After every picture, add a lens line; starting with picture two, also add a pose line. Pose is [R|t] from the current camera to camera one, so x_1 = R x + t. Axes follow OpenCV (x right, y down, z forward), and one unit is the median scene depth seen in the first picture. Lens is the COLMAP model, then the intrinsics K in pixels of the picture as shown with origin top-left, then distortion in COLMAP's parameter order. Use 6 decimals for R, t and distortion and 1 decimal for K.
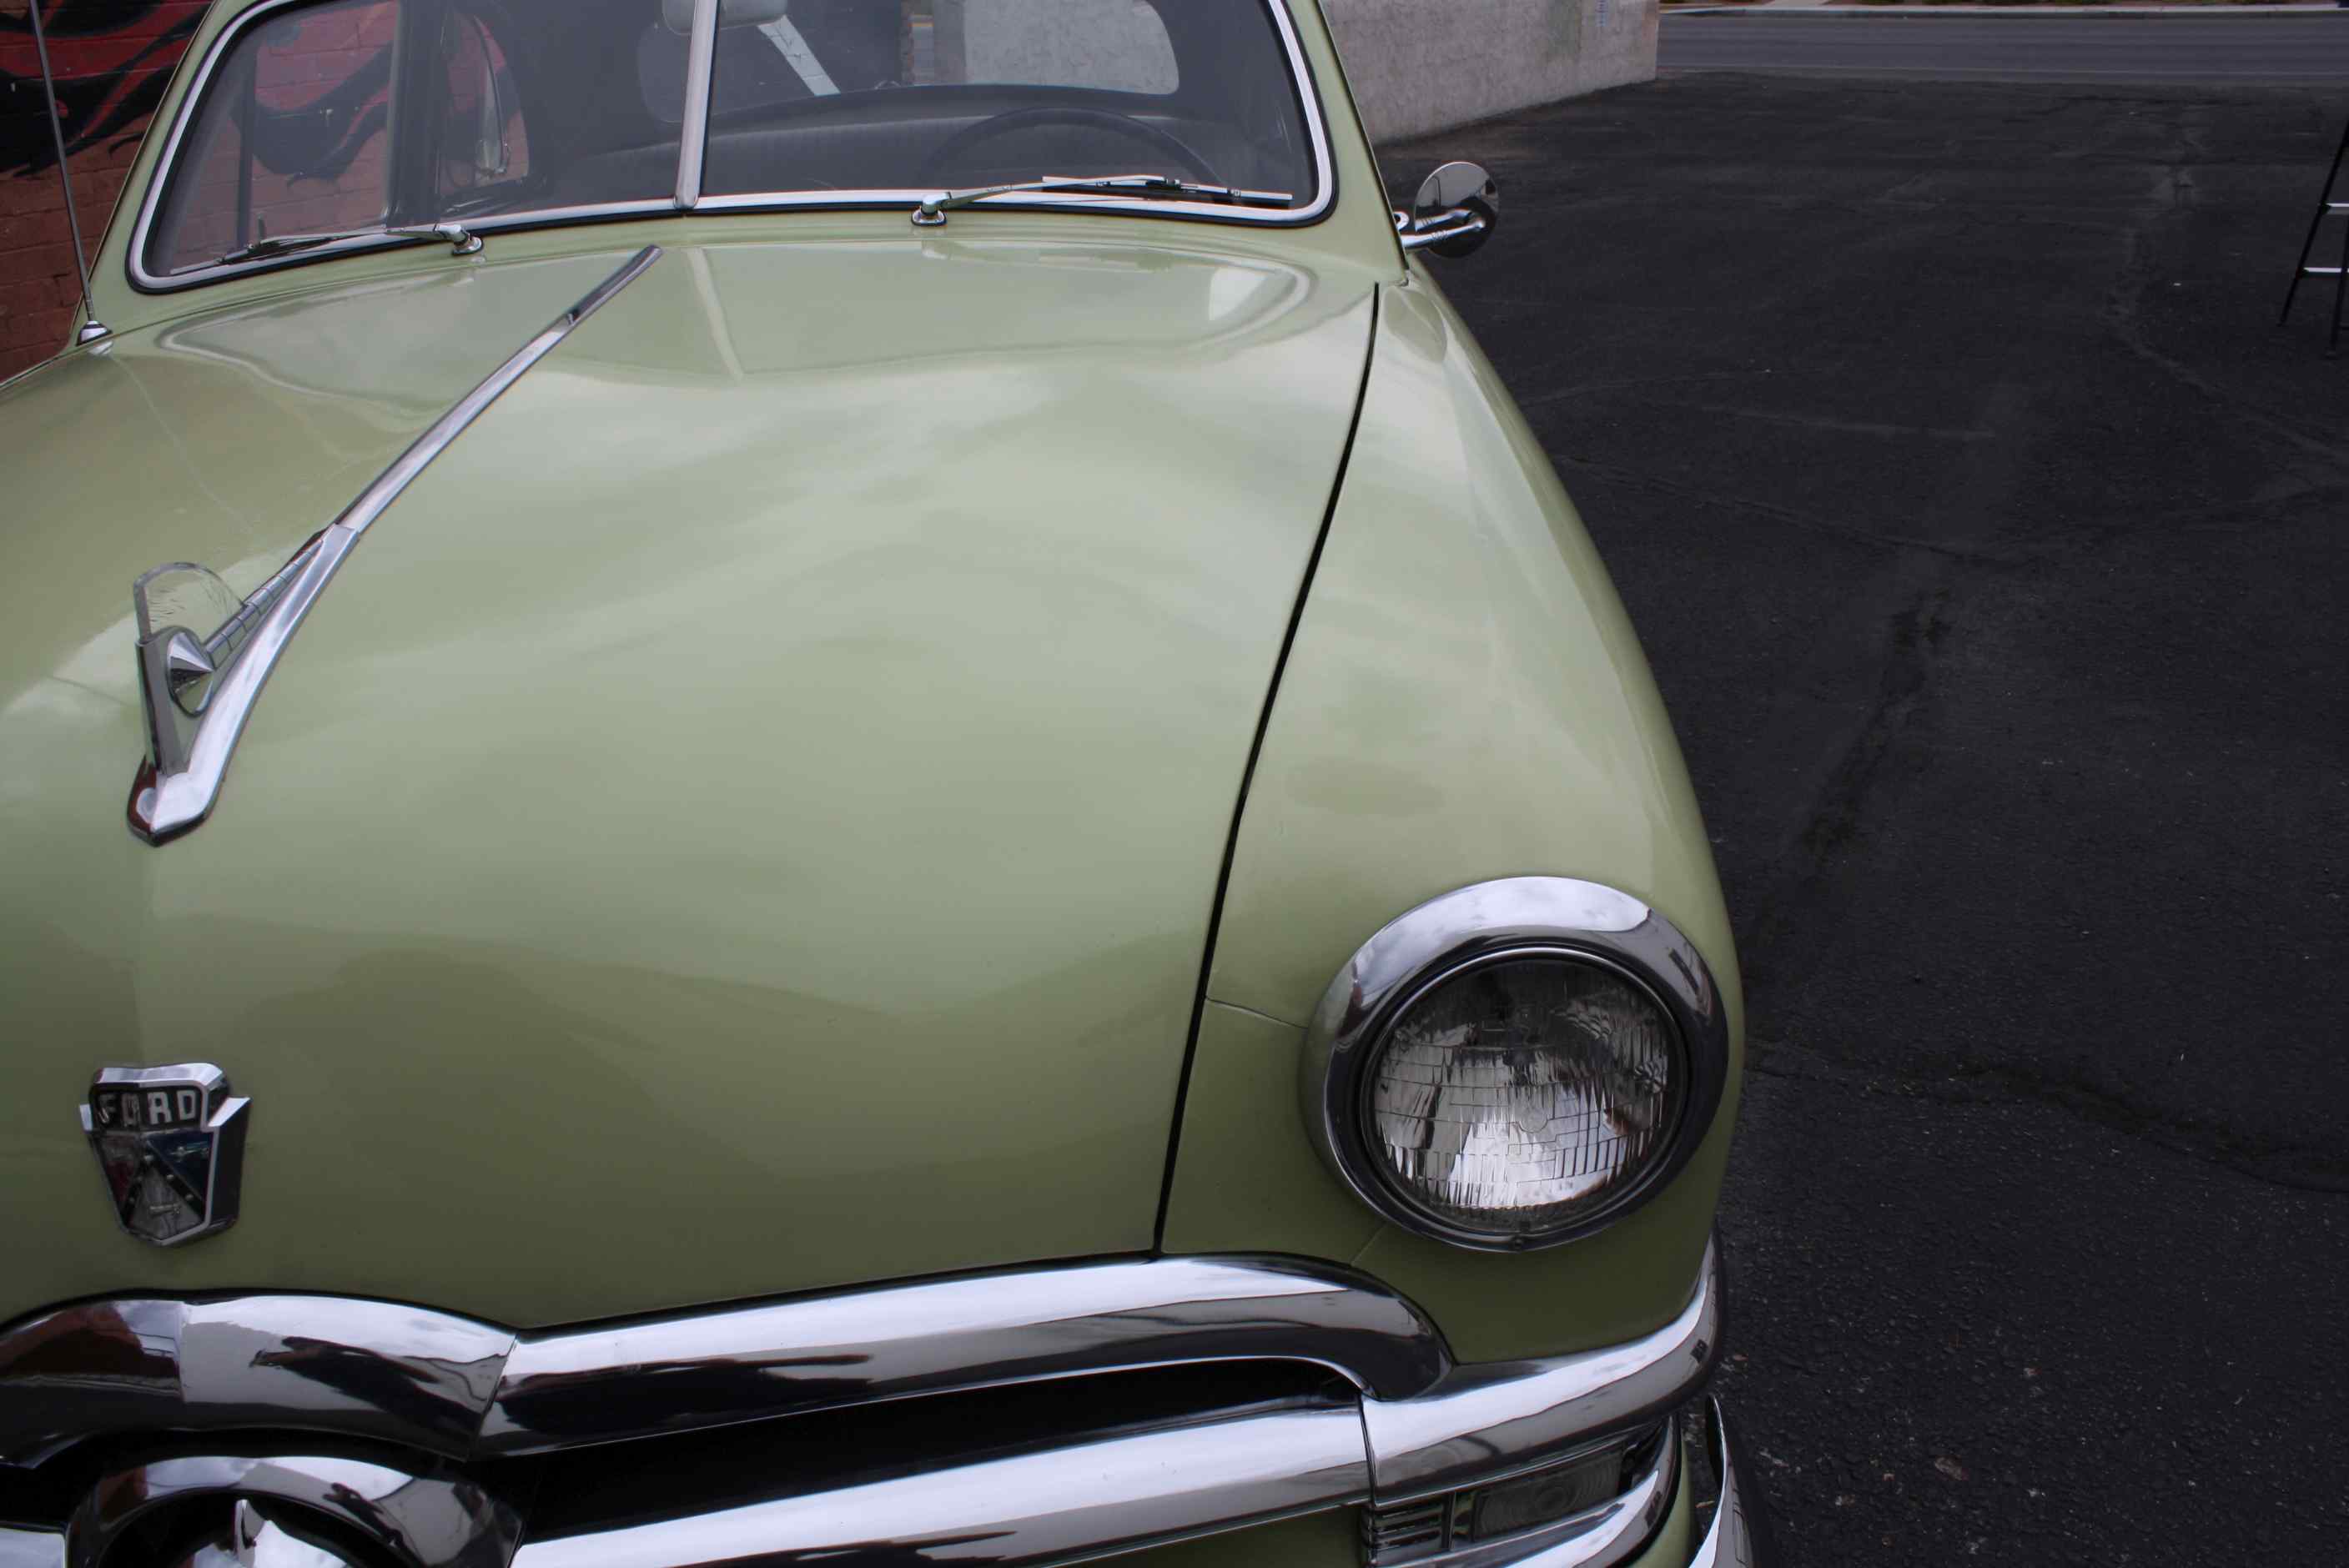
lens RADIAL K [[1988.9, 0, 1192.6], [0, 1988.9, 773.5], [0, 0, 1]] dist [-0.148751, 0.122244]
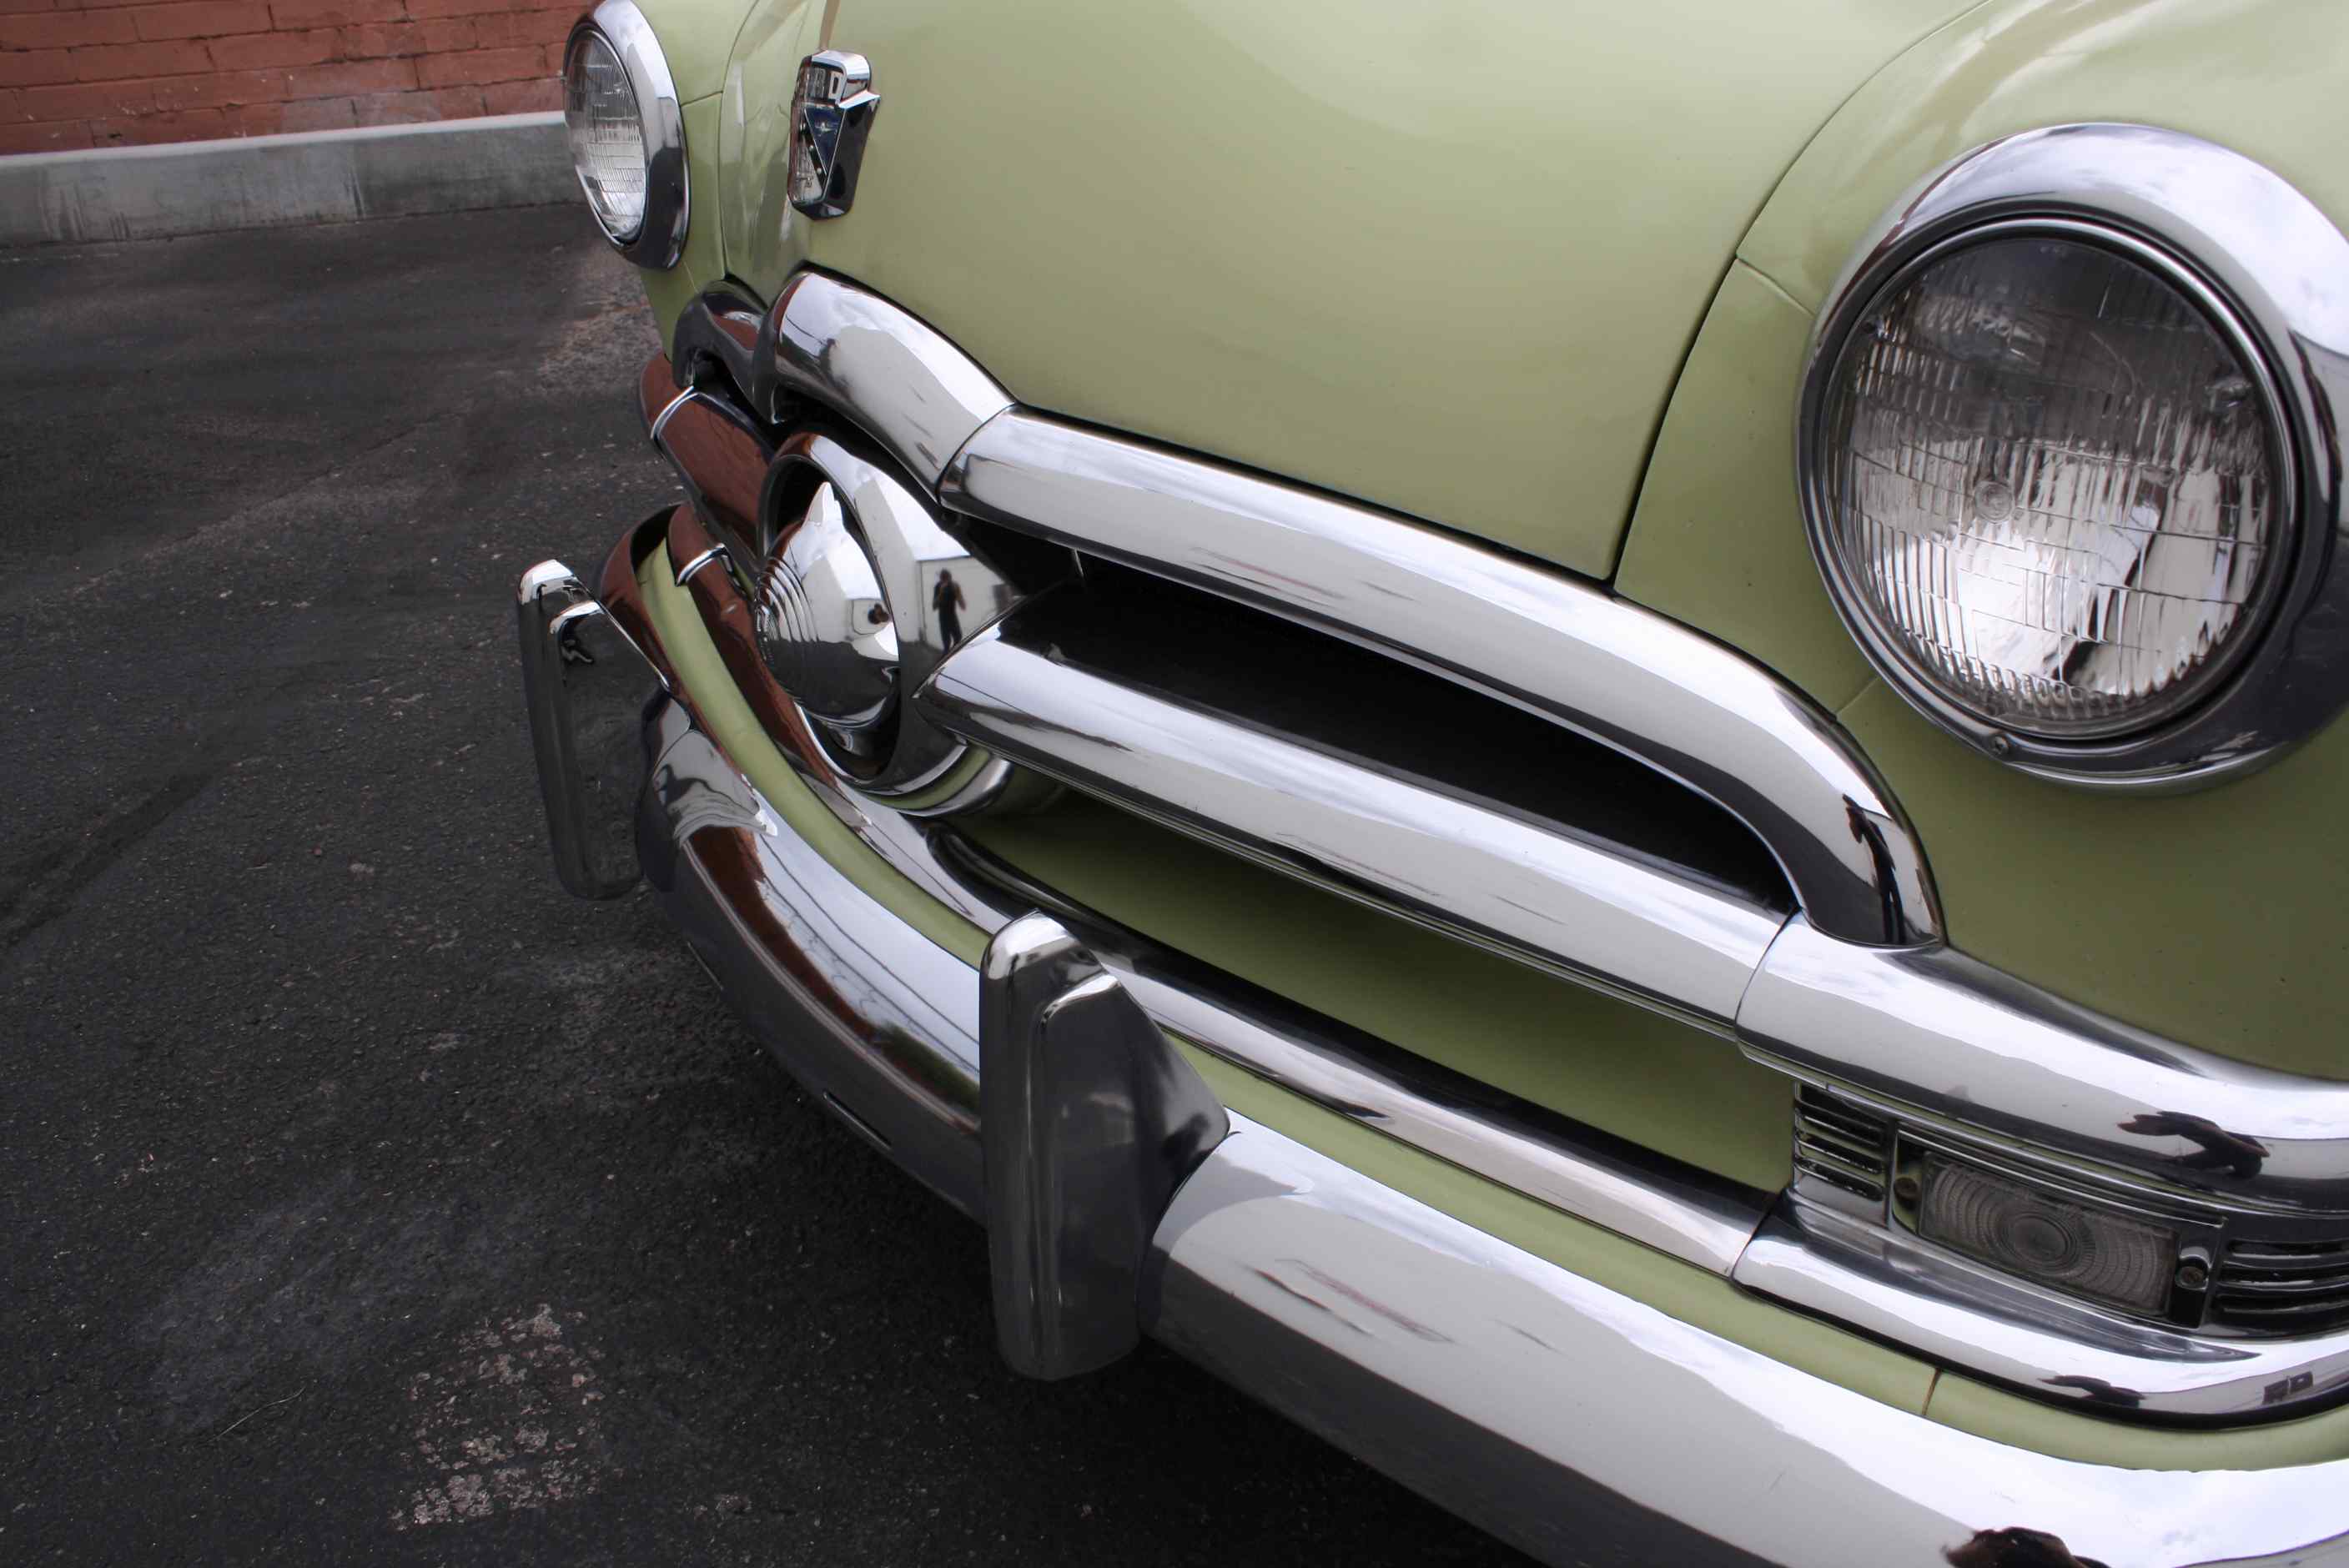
lens RADIAL K [[1988.9, 0, 1172.4], [0, 1988.9, 777.3], [0, 0, 1]] dist [-0.148751, 0.122244]
pose [[0.561834, 0.377176, -0.736261, 0.241594], [-0.296508, 0.922692, 0.246419, 0.085178], [0.772286, 0.079861, 0.630236, 0.190901]]
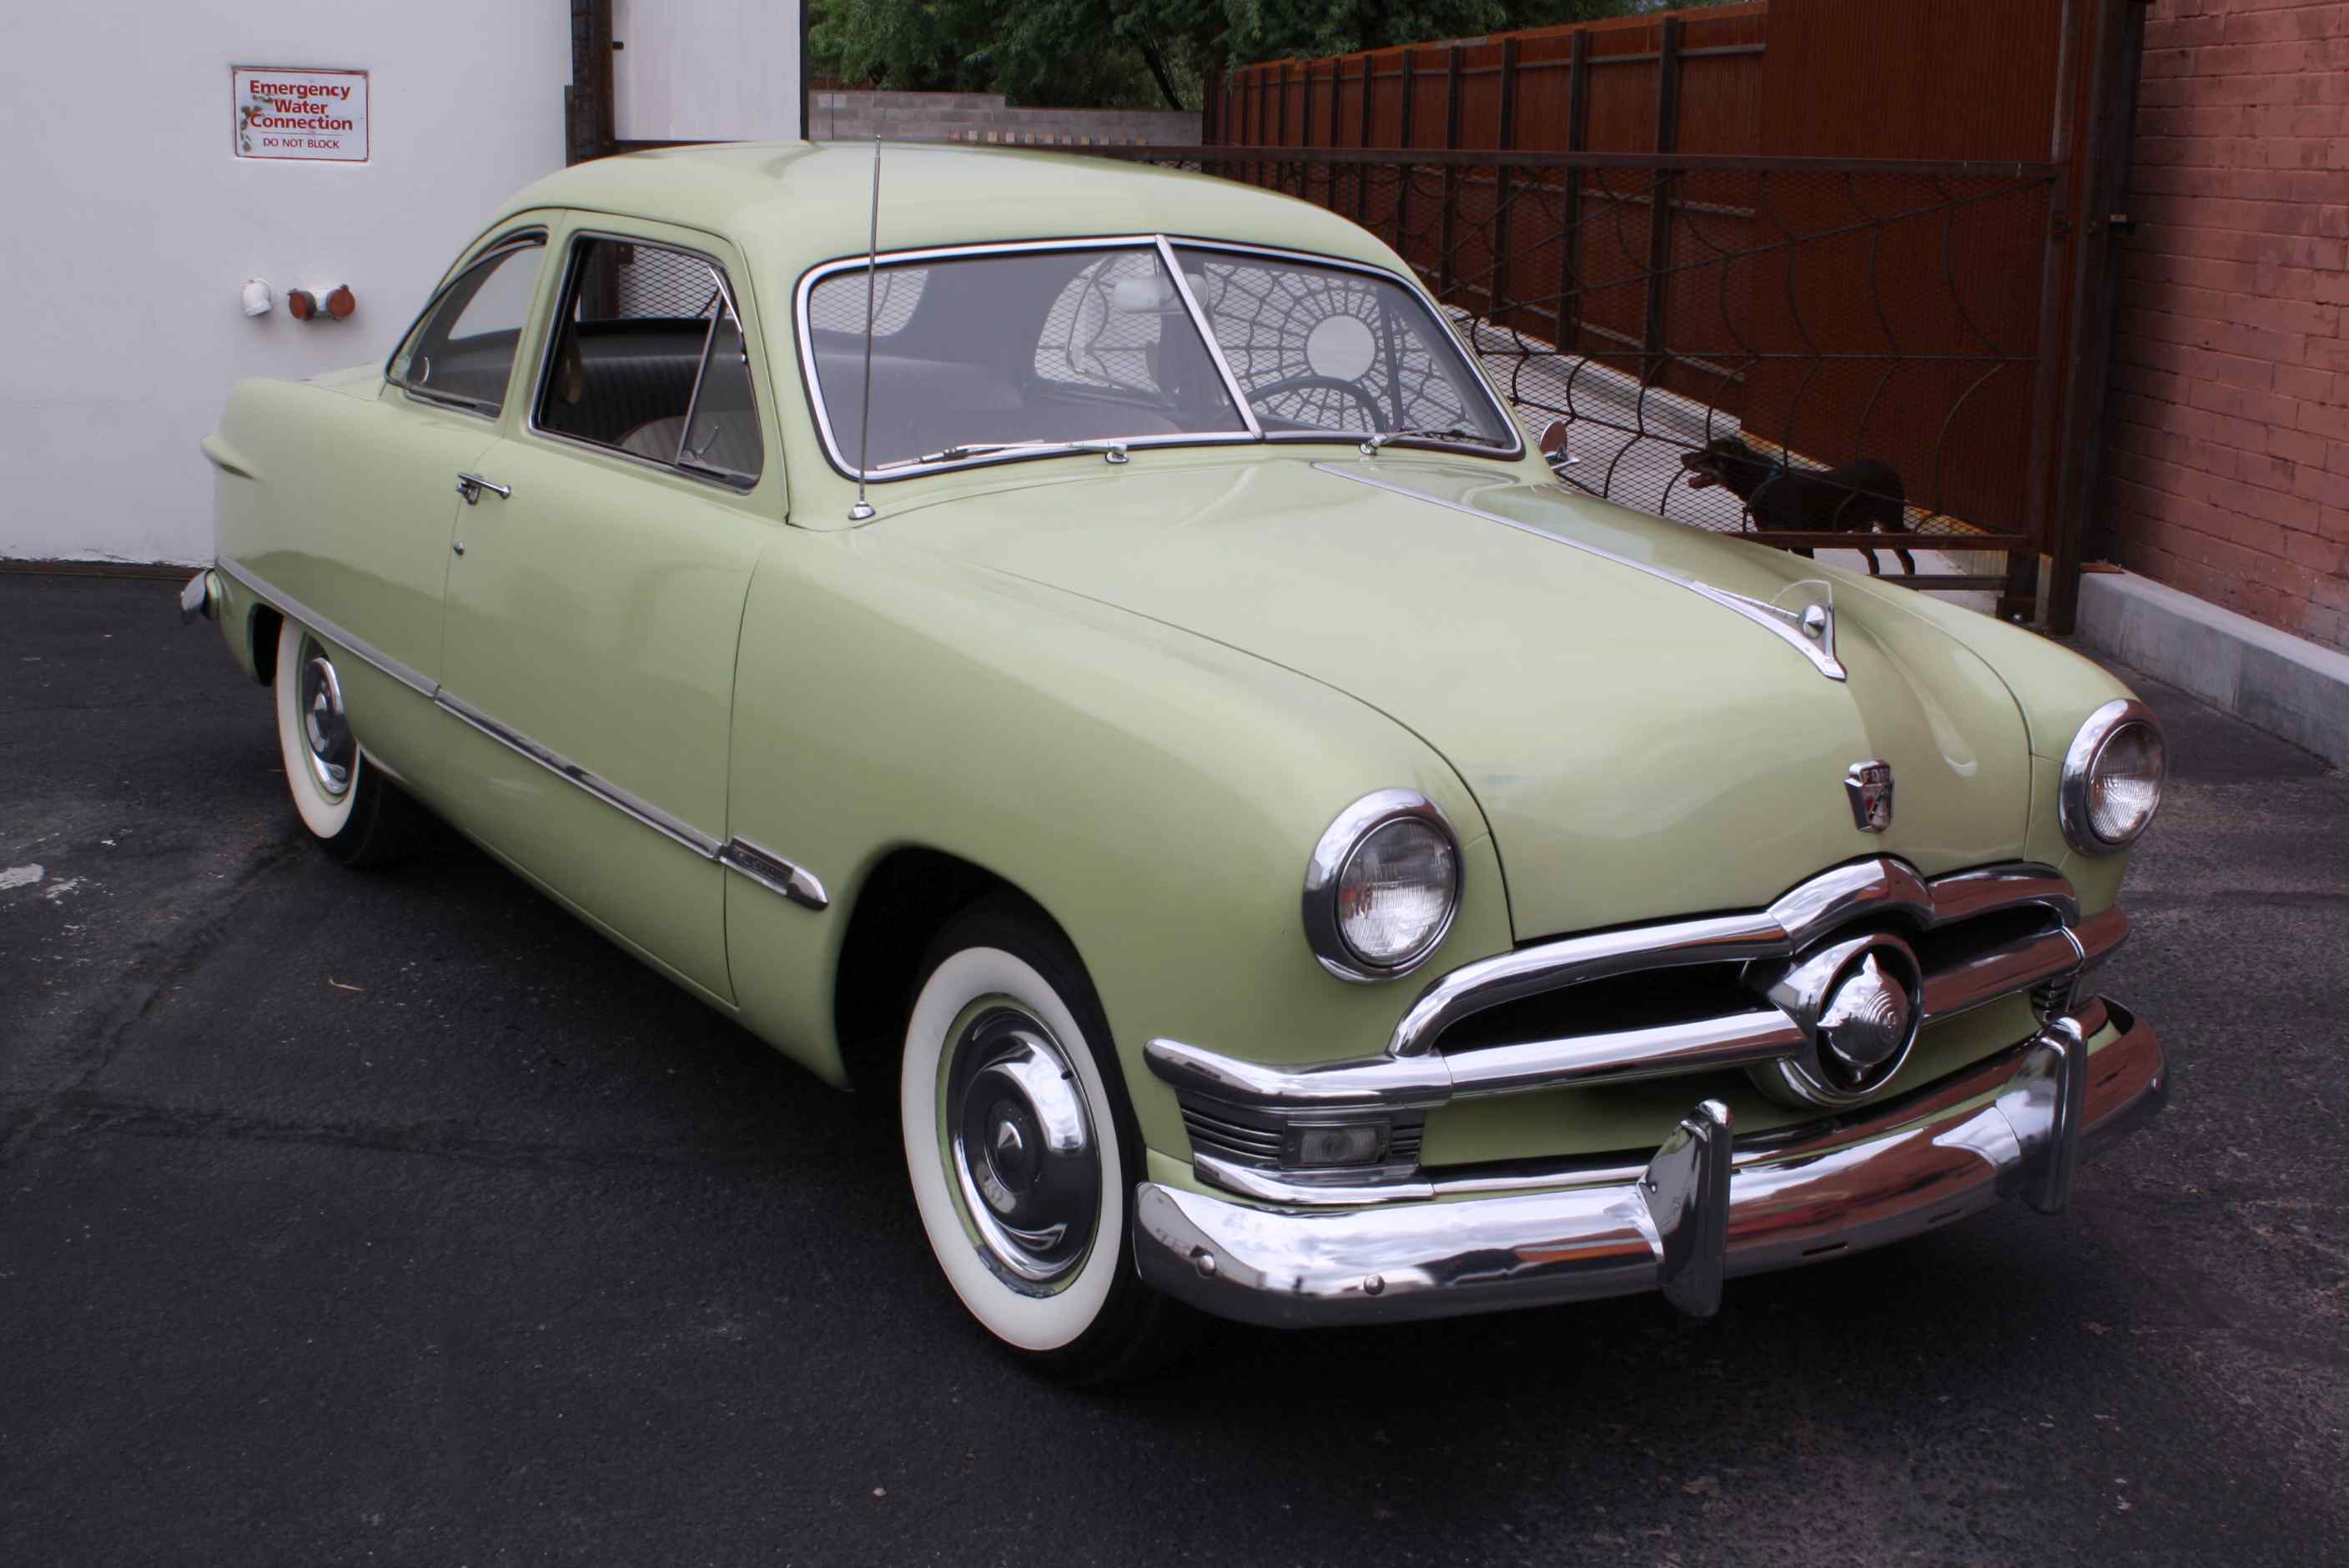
lens RADIAL K [[2802.5, 0, 1178.2], [0, 2802.5, 825.7], [0, 0, 1]] dist [-0.065357, 0.000000]
pose [[-0.855355, 0.118048, -0.504413, 0.616243], [-0.217368, 0.802046, 0.556303, -1.340652], [0.470233, 0.585479, -0.660374, 2.870286]]
